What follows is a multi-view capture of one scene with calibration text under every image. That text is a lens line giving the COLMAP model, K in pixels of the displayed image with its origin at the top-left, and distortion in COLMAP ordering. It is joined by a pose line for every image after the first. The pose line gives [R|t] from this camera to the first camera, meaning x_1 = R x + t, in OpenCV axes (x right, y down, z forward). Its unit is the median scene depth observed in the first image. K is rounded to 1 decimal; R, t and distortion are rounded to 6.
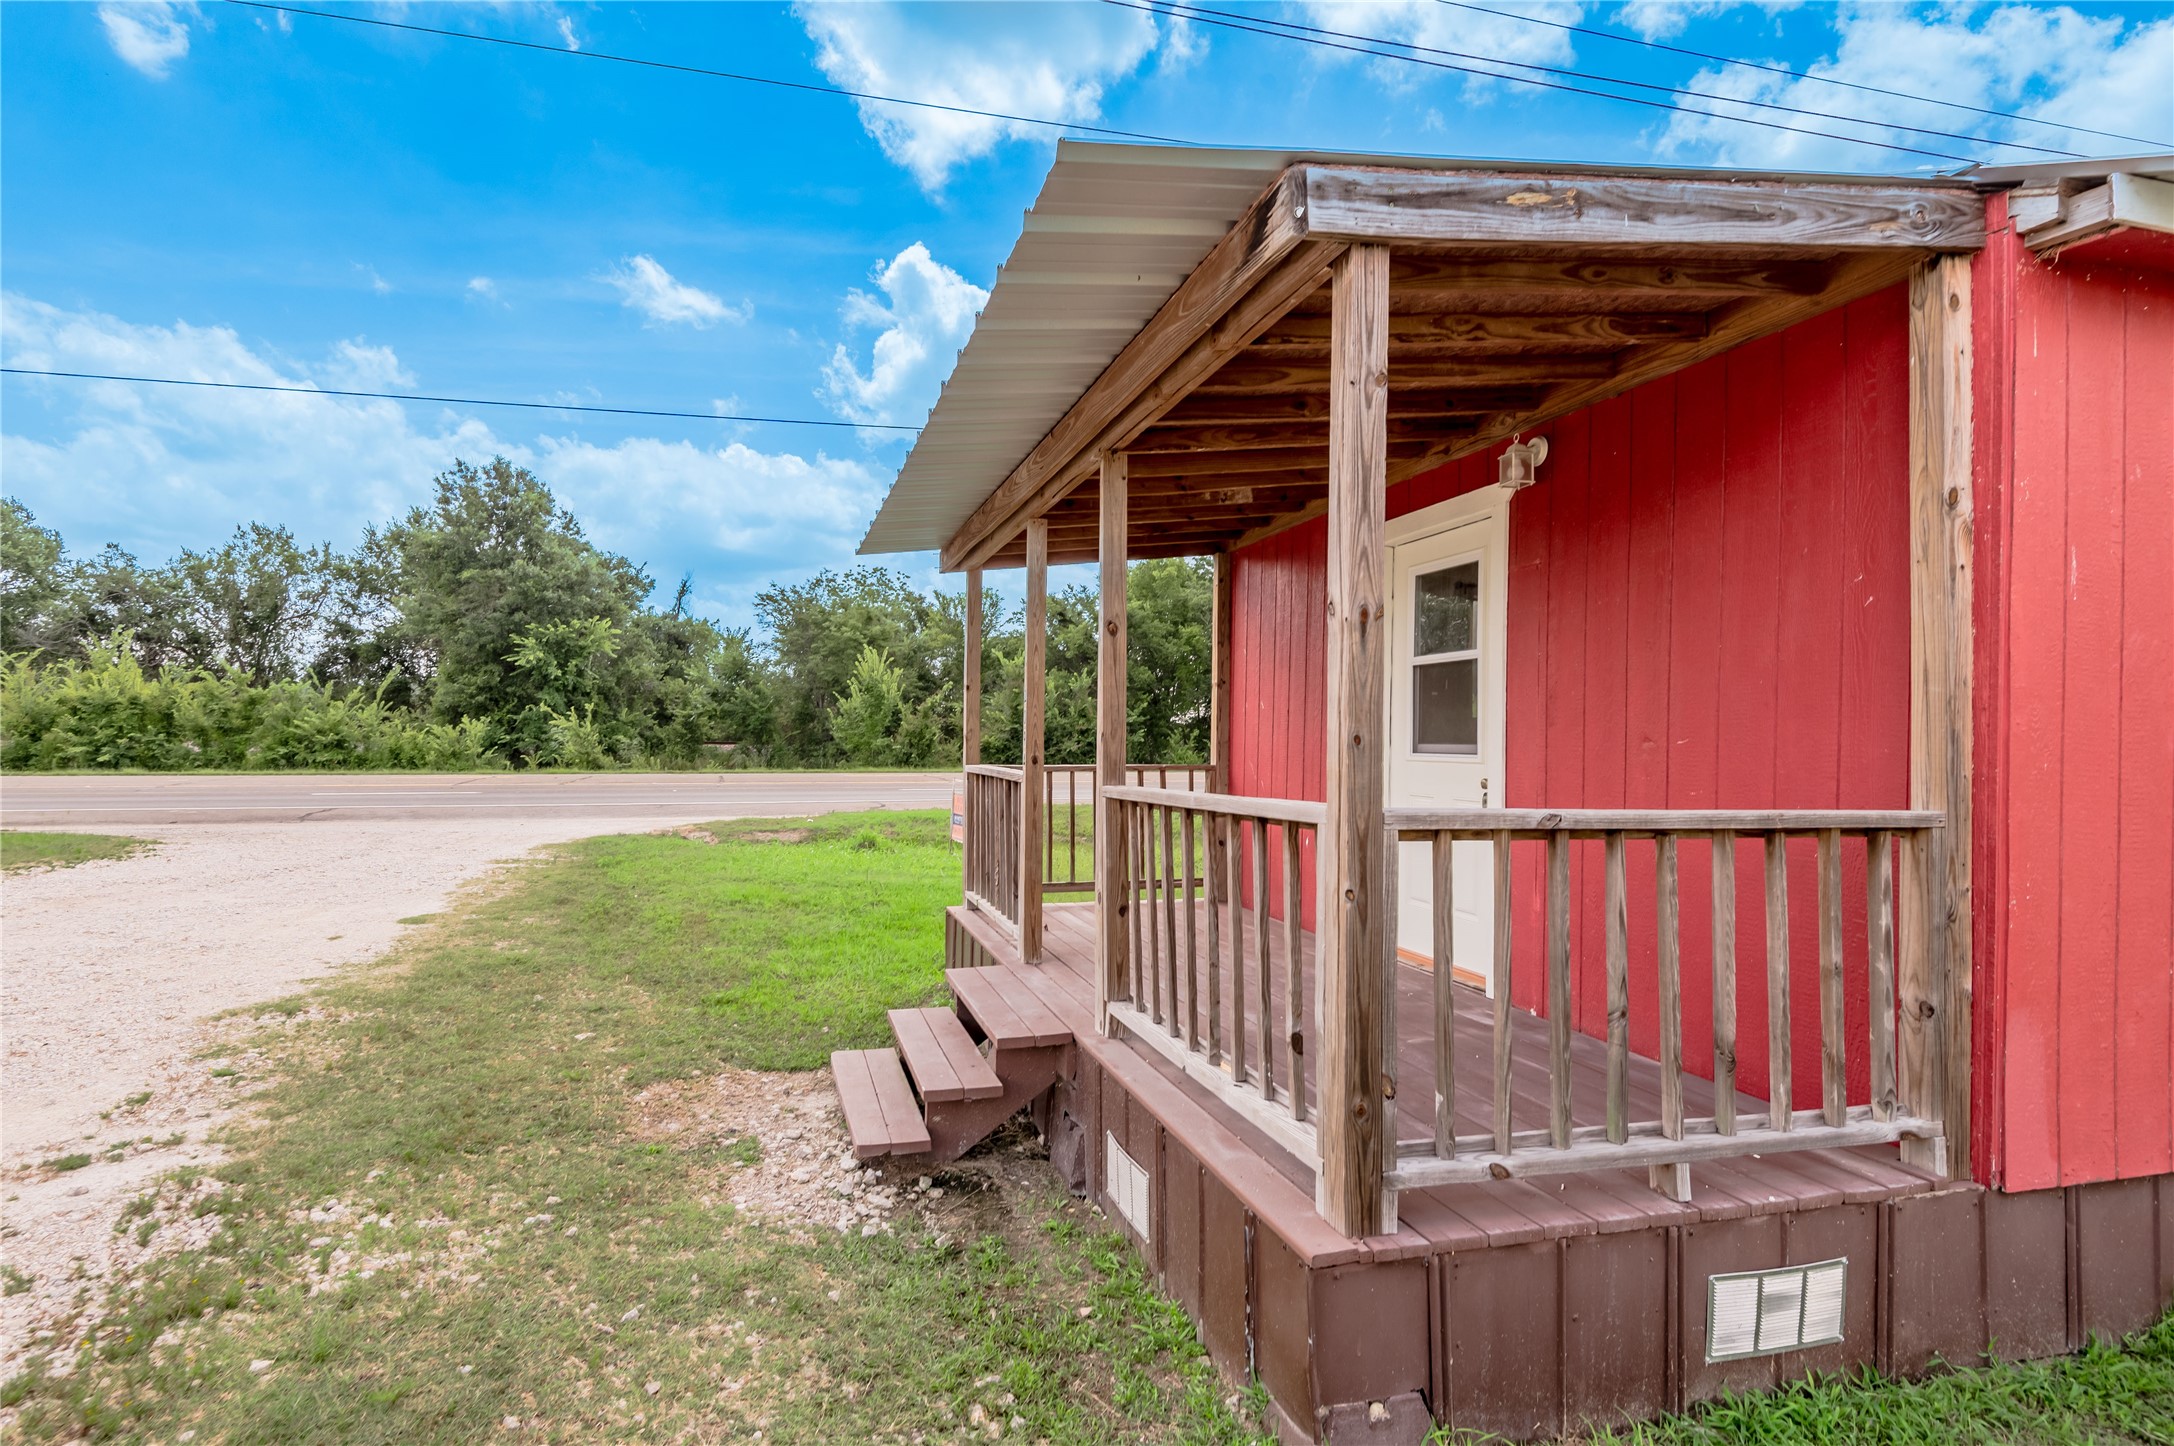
lens RADIAL K [[1078.2, 0, 1087.0], [0, 1078.2, 723.0], [0, 0, 1]] dist [0.023817, -0.019231]
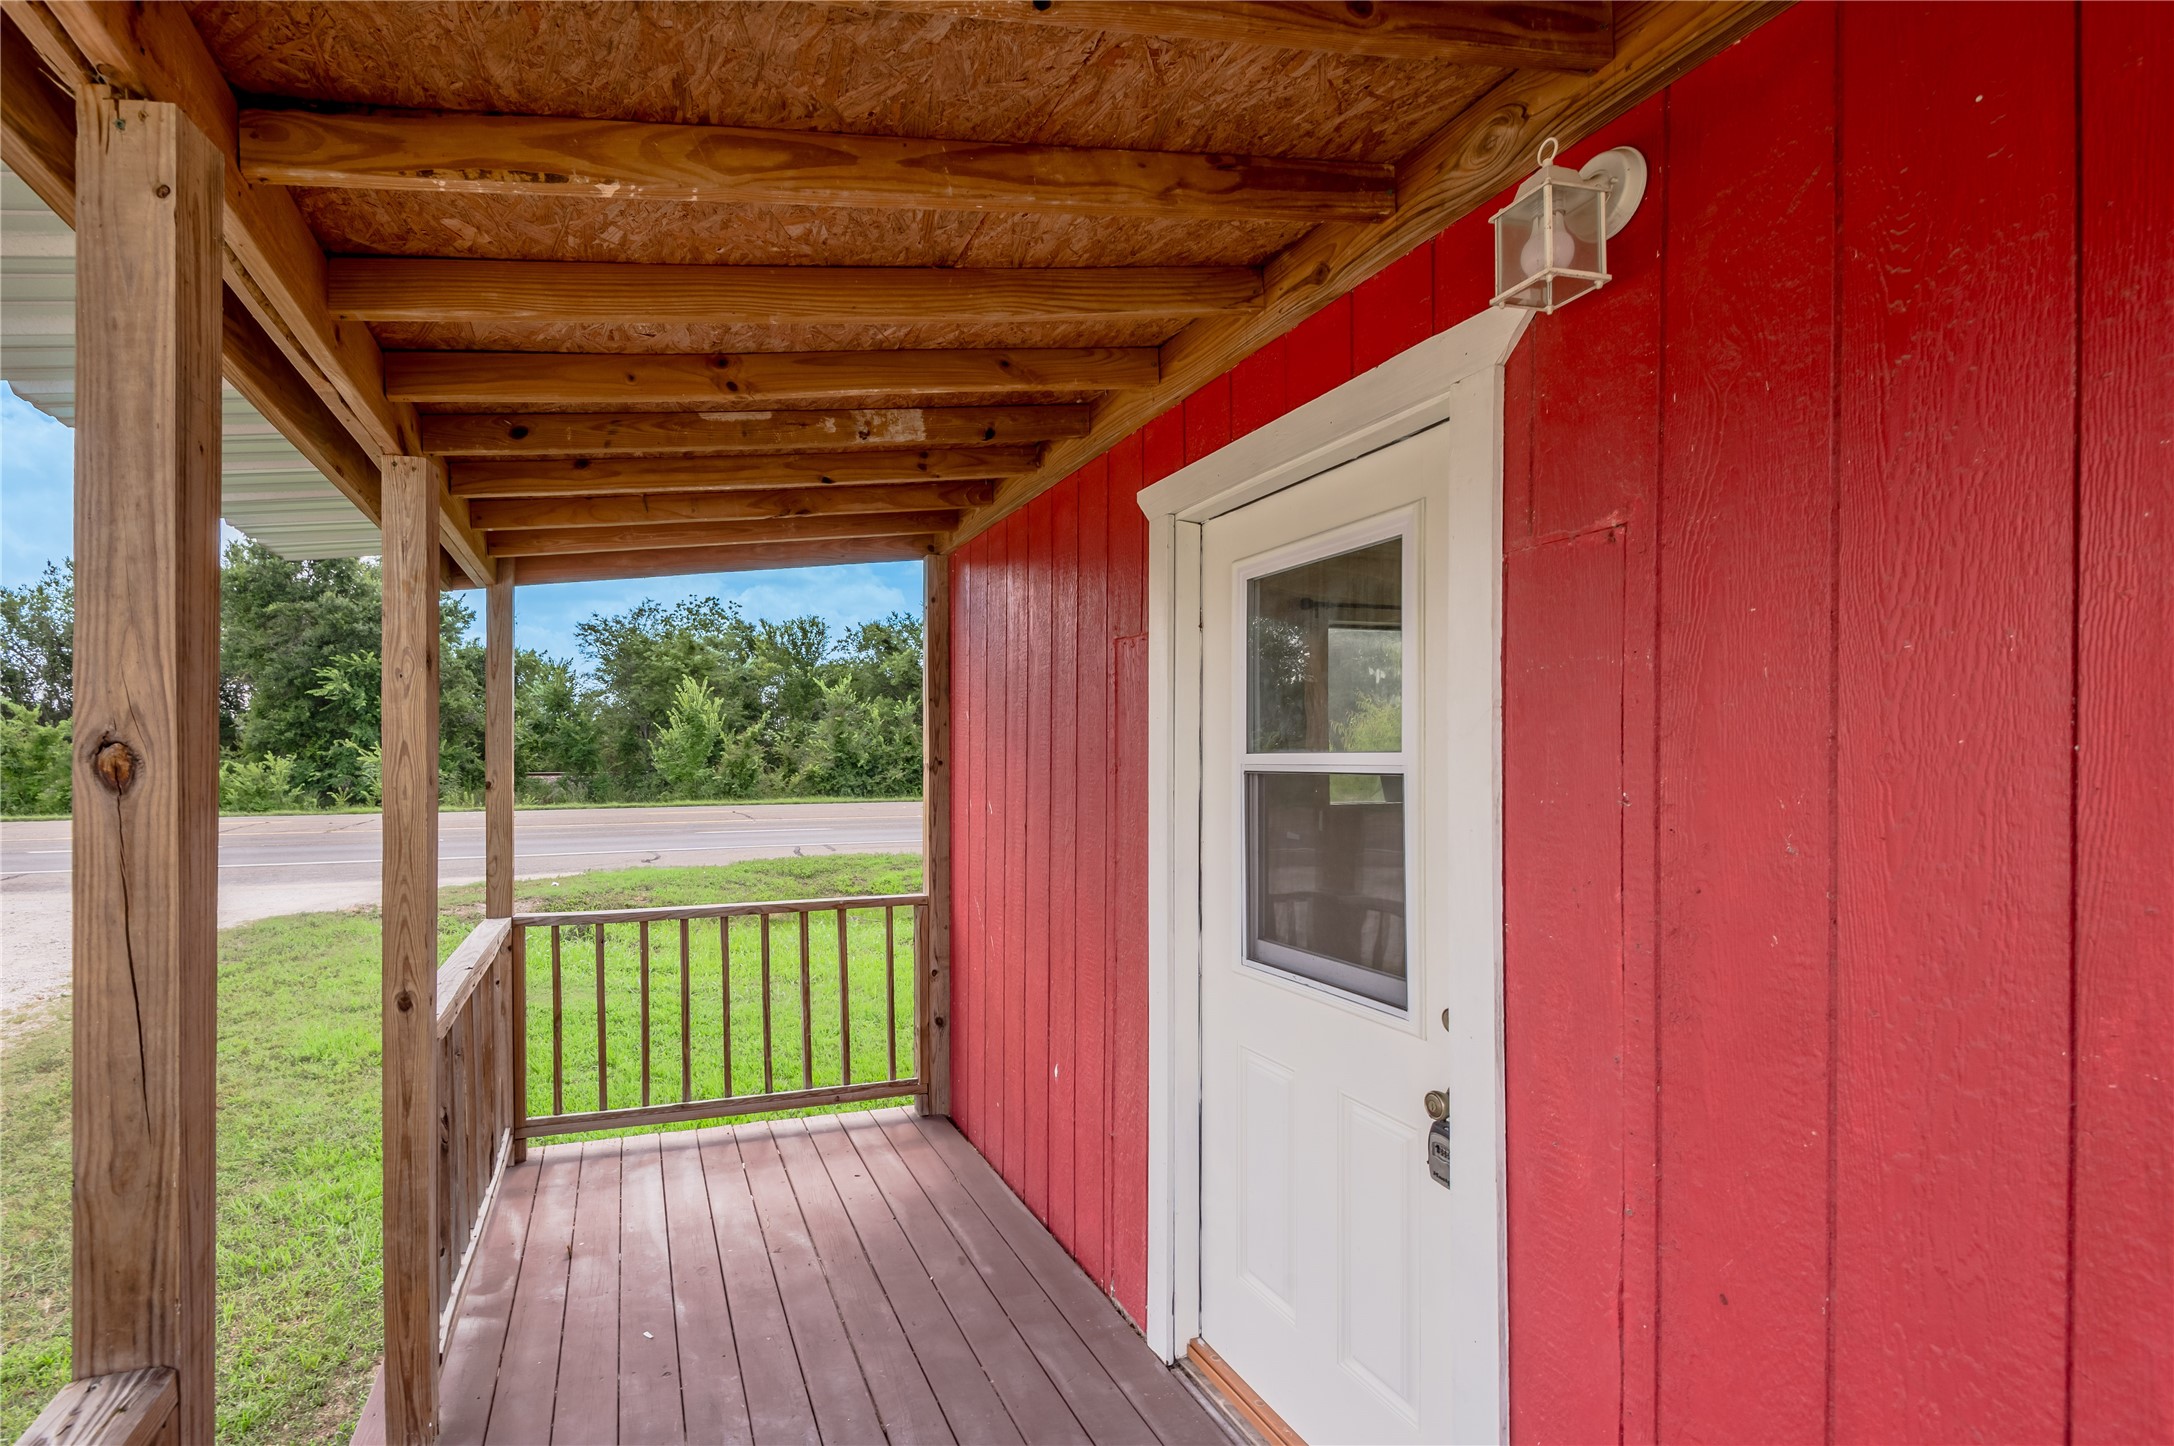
lens RADIAL K [[1009.3, 0, 960.9], [0, 1009.3, 745.0], [0, 0, 1]] dist [-0.010904, -0.000161]
pose [[0.999539, -0.012033, 0.027878, 0.025610], [0.011939, 0.999922, 0.003539, -0.010392], [-0.027919, -0.003205, 0.999605, 0.087108]]
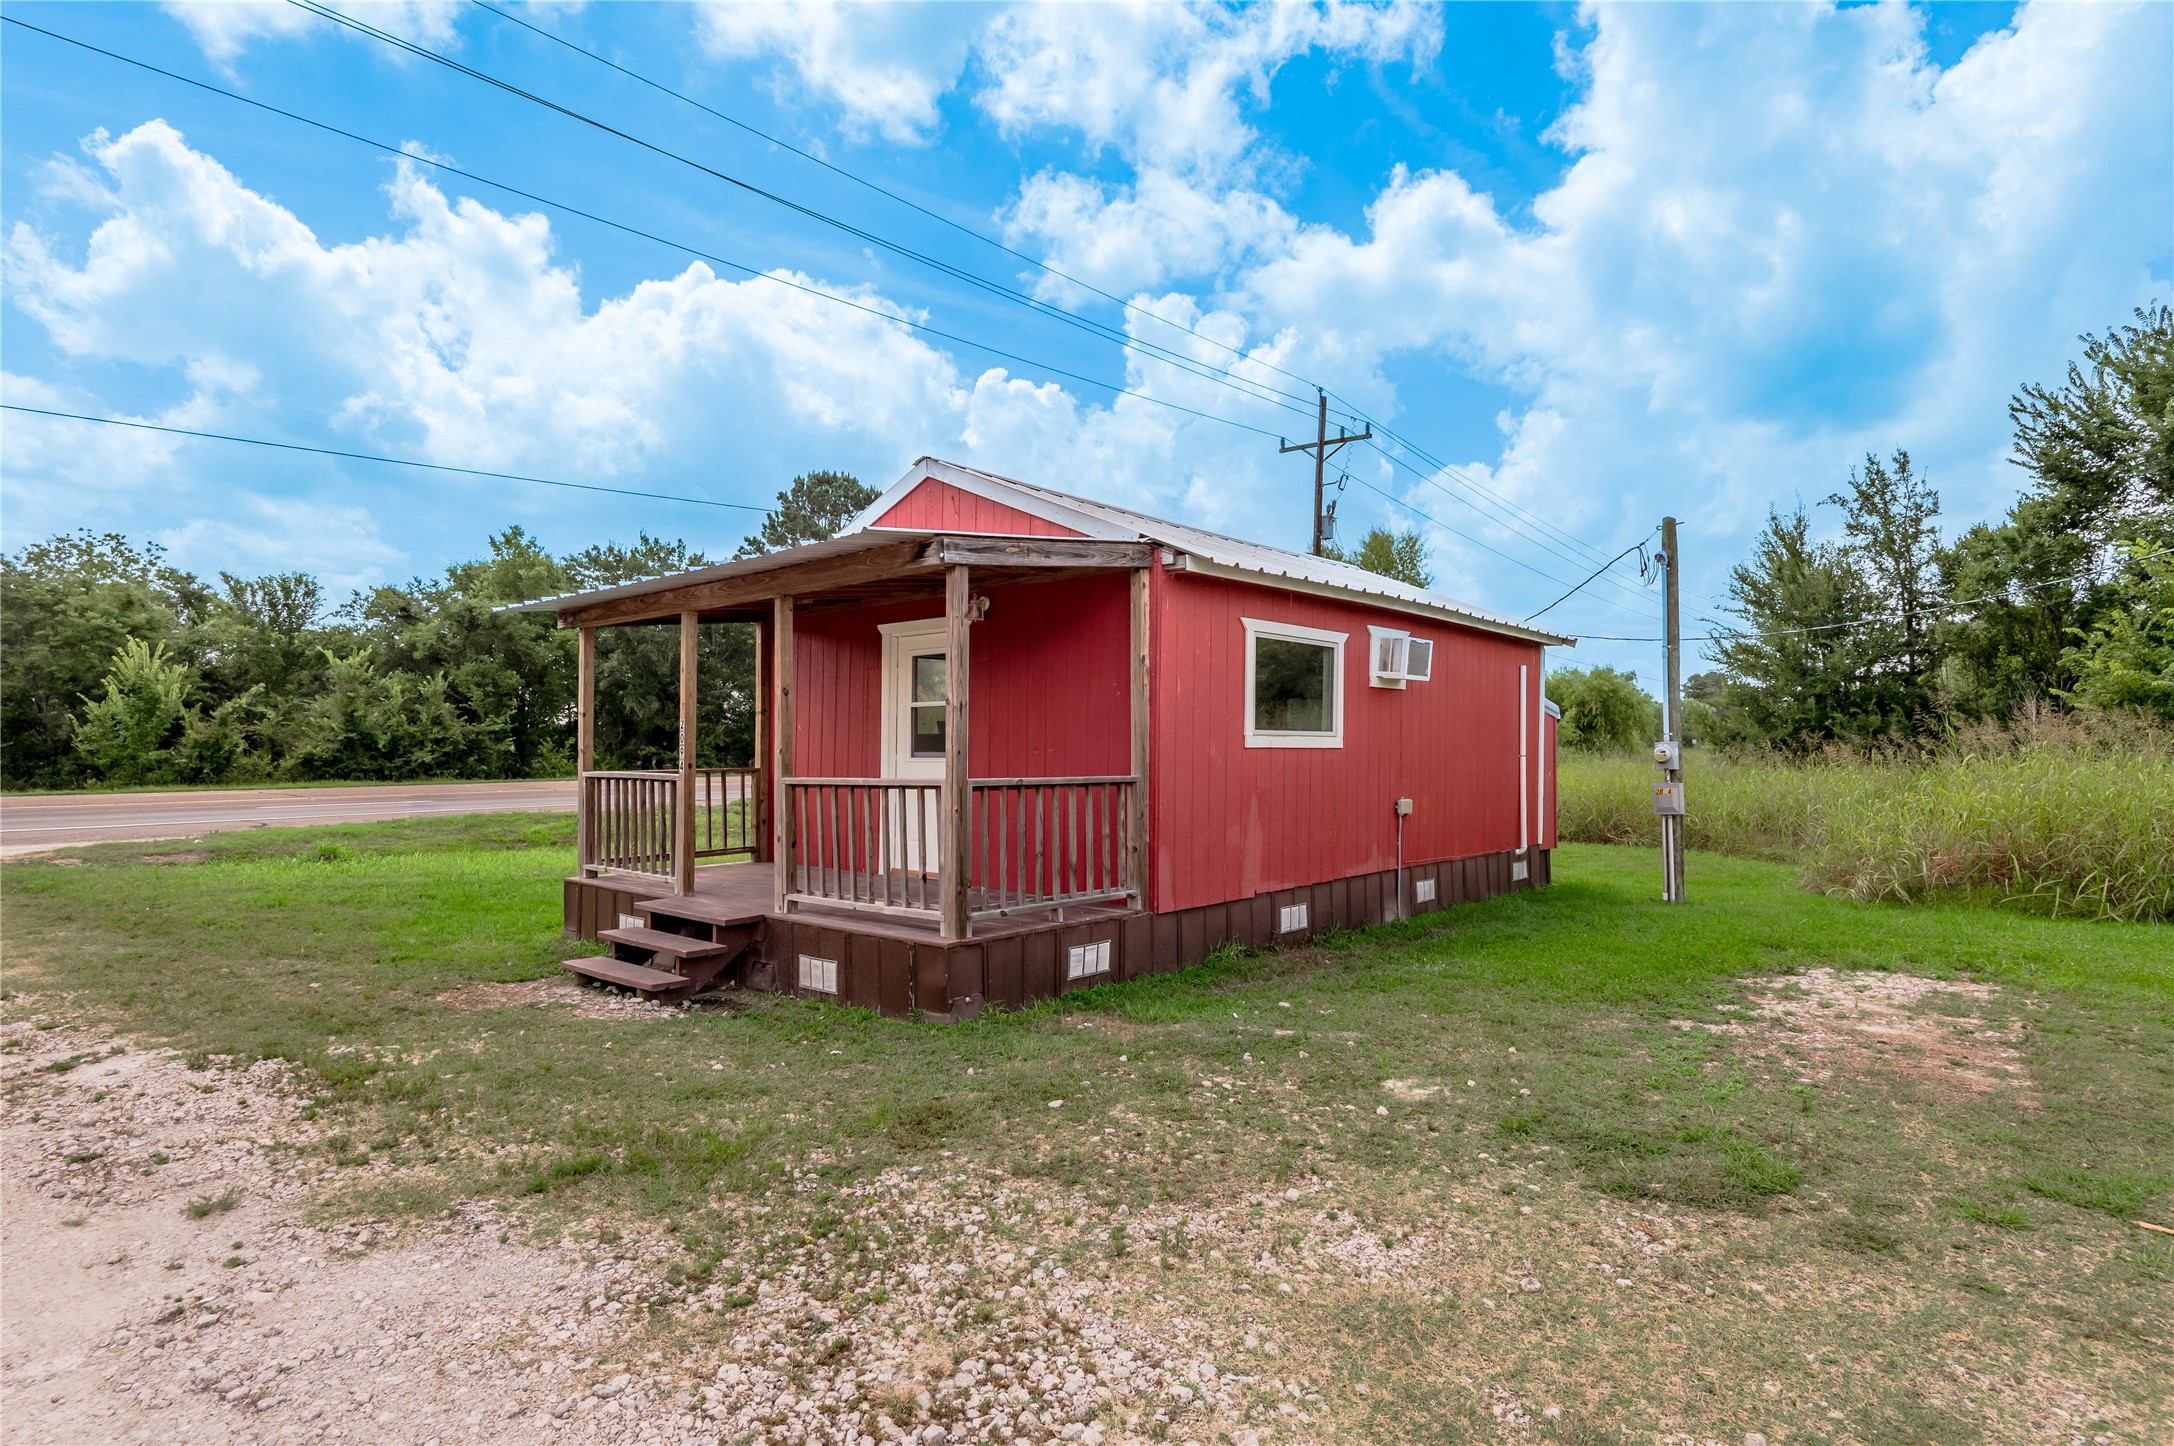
lens RADIAL K [[1078.2, 0, 1087.0], [0, 1078.2, 723.0], [0, 0, 1]] dist [0.023817, -0.019231]
pose [[0.836431, 0.002291, 0.548068, -0.063366], [0.000455, 0.999988, -0.004875, -0.002912], [-0.548072, 0.004327, 0.836420, -0.093665]]
